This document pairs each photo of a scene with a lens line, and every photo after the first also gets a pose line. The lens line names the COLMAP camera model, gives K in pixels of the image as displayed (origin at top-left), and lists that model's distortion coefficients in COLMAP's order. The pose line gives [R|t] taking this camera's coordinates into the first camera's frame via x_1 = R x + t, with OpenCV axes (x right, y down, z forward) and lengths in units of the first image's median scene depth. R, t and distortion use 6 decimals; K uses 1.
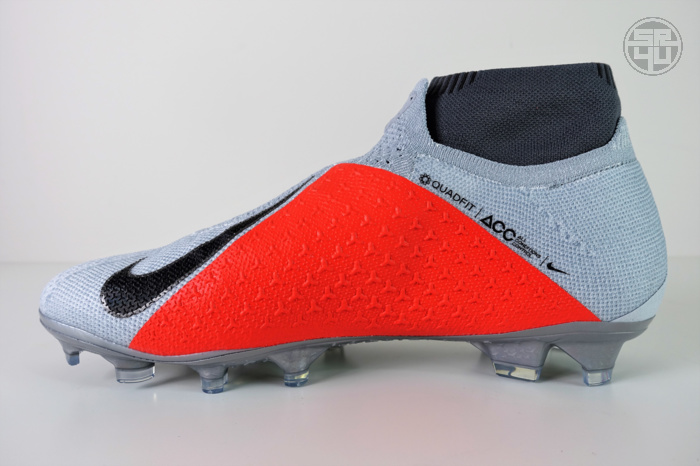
lens RADIAL K [[470.0, 0, 350.0], [0, 470.0, 233.0], [0, 0, 1]] dist [0.003261, -0.005980]
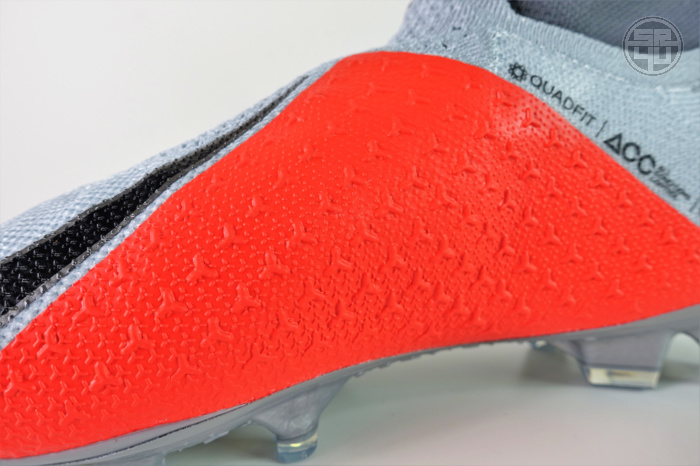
lens RADIAL K [[470.0, 0, 350.0], [0, 470.0, 233.0], [0, 0, 1]] dist [0.003261, -0.005980]
pose [[0.965939, -0.058941, 0.251969, -0.196462], [0.053734, 0.998176, 0.027502, 0.055358], [-0.253131, -0.013026, 0.967344, 0.498286]]
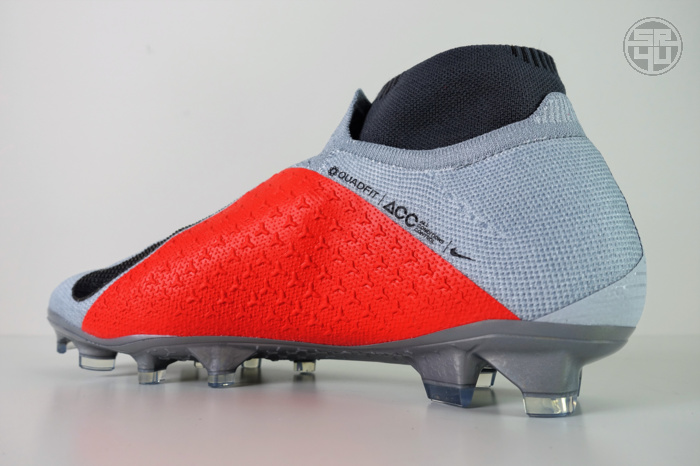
lens RADIAL K [[470.0, 0, 350.0], [0, 470.0, 233.0], [0, 0, 1]] dist [0.003261, -0.005980]
pose [[0.936678, -0.029063, -0.348983, 0.541829], [-0.055138, 0.971881, -0.228927, 0.241509], [0.345823, 0.233673, 0.908737, 0.137566]]
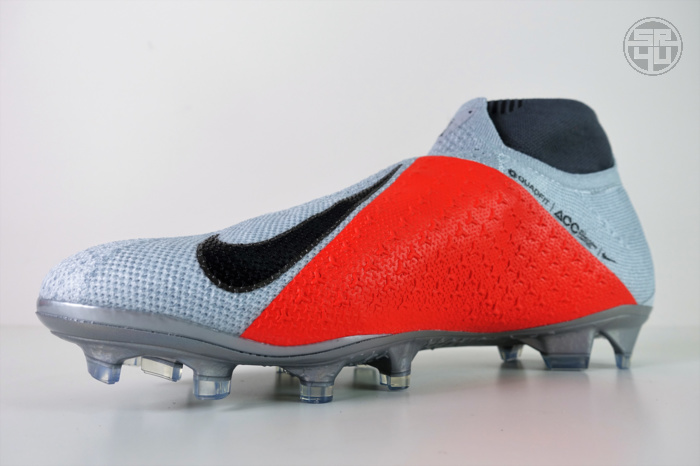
lens RADIAL K [[470.0, 0, 350.0], [0, 470.0, 233.0], [0, 0, 1]] dist [0.003261, -0.005980]
pose [[0.887055, 0.078947, 0.454865, -0.665456], [0.027032, 0.974698, -0.221885, 0.254126], [-0.460873, 0.209120, 0.862476, 0.264637]]
